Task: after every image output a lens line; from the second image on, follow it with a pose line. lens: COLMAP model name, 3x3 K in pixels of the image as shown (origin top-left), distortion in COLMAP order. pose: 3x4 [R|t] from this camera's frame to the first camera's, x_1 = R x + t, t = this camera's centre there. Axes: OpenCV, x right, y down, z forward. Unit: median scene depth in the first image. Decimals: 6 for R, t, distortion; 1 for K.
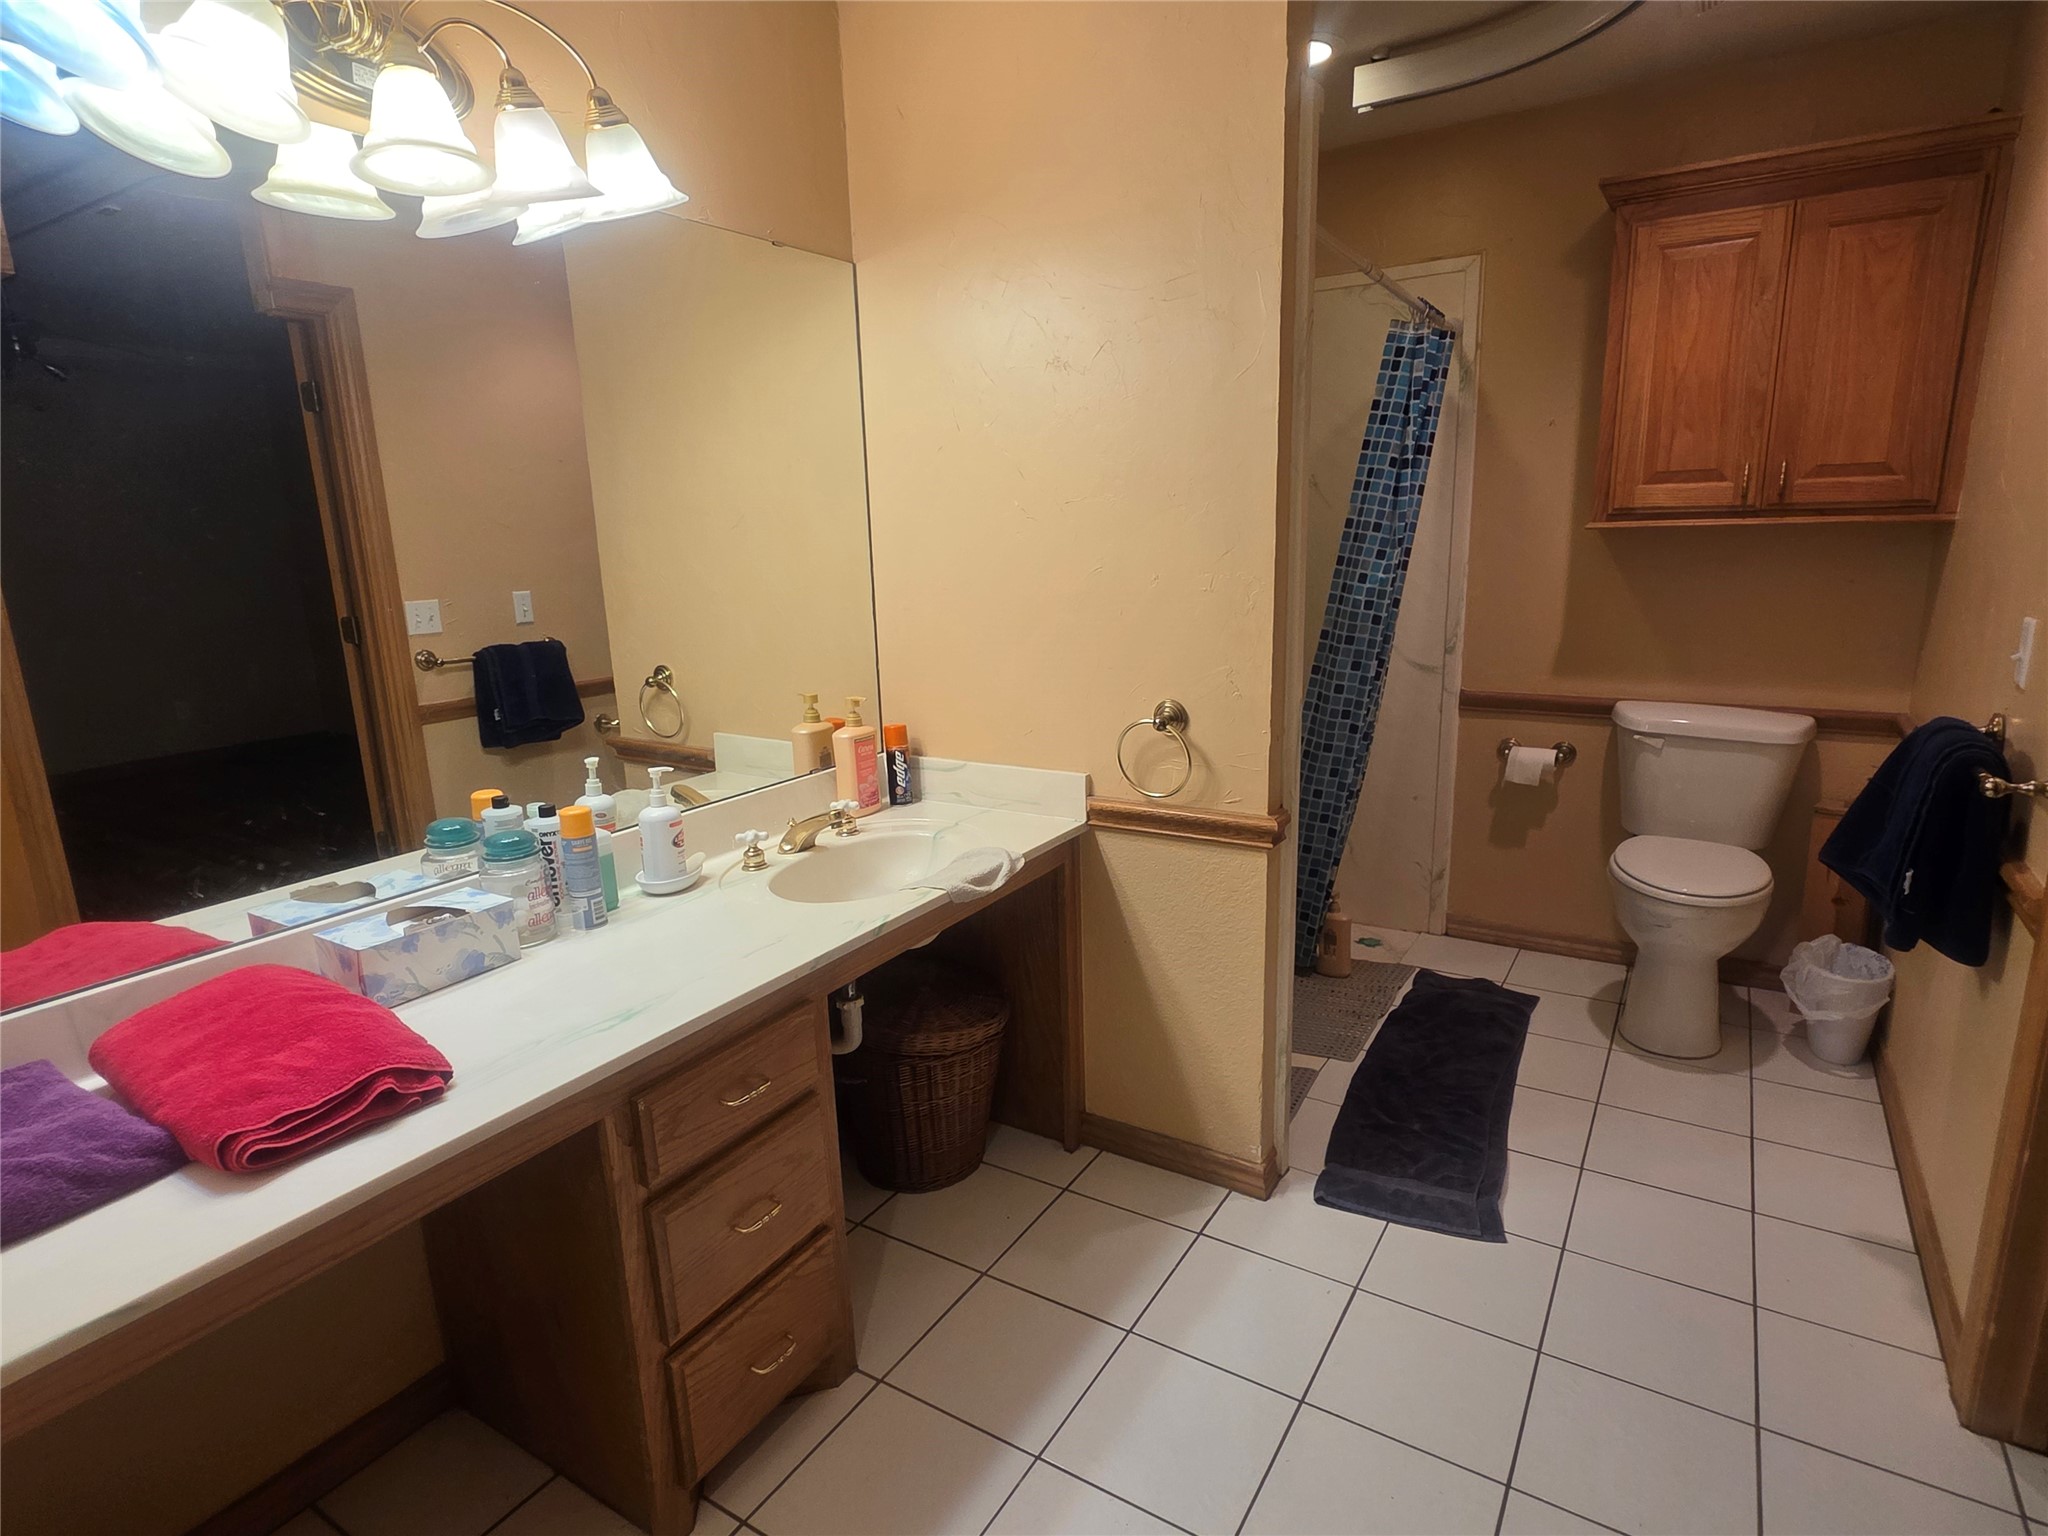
lens RADIAL K [[1106.6, 0, 1022.5], [0, 1106.6, 771.0], [0, 0, 1]] dist [0.002853, -0.000606]
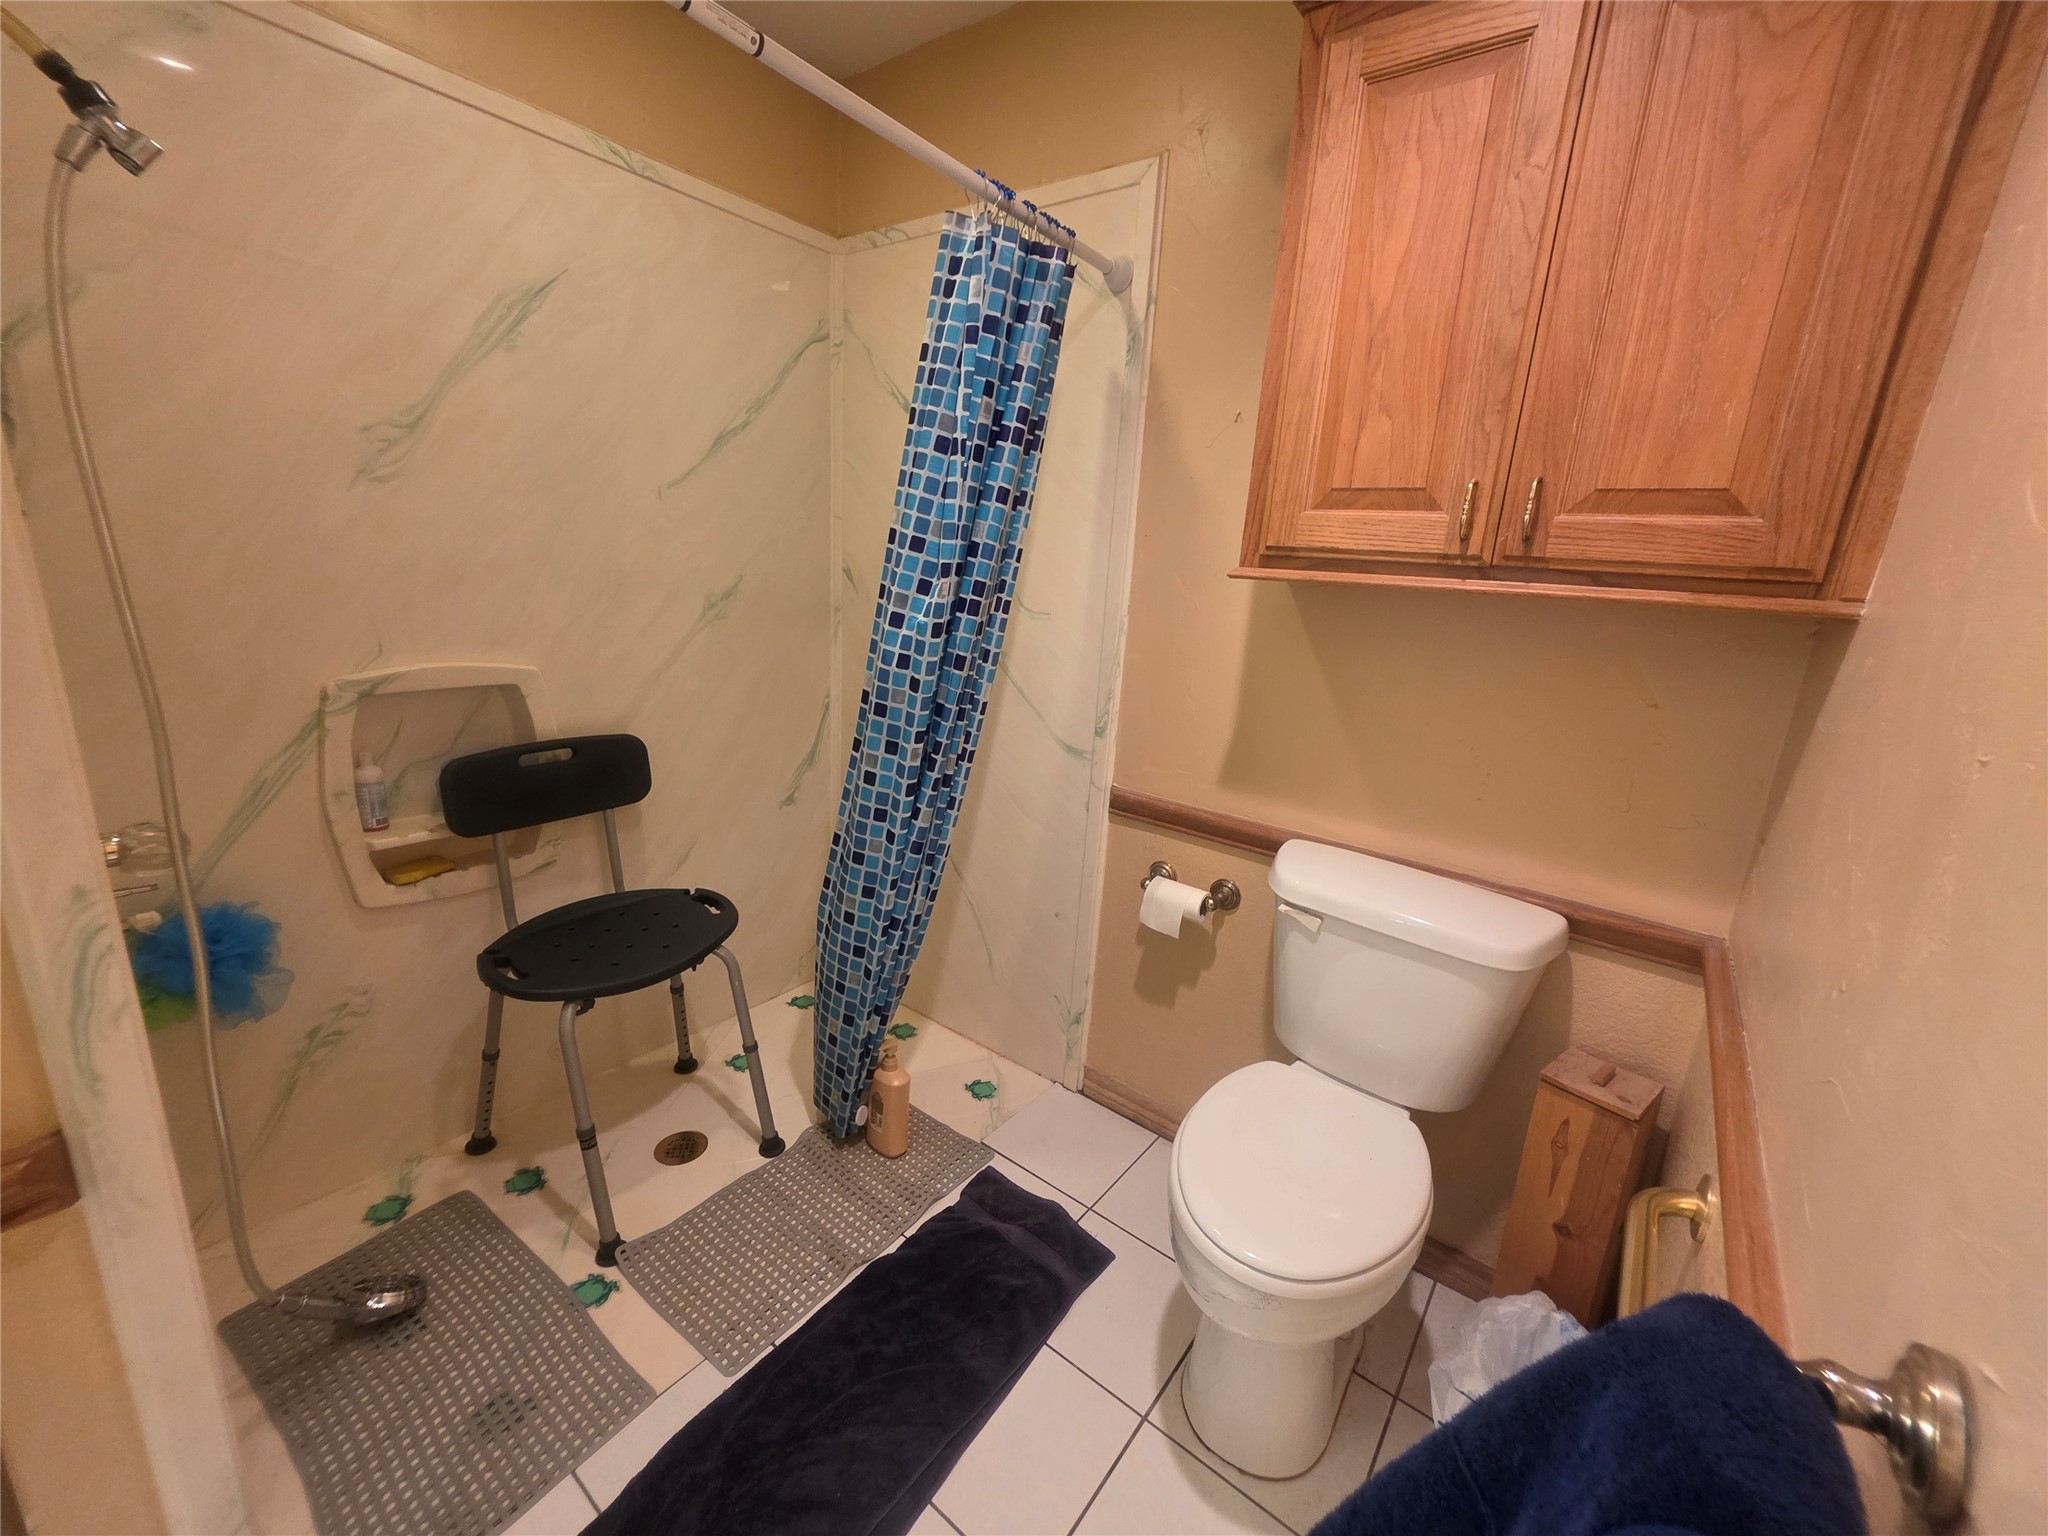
lens RADIAL K [[821.5, 0, 1026.1], [0, 821.5, 766.2], [0, 0, 1]] dist [0.002359, 0.000517]
pose [[0.991066, 0.111488, -0.073197, 0.460445], [-0.109541, 0.993526, 0.030112, -0.117949], [0.076080, -0.021825, 0.996863, 0.547731]]
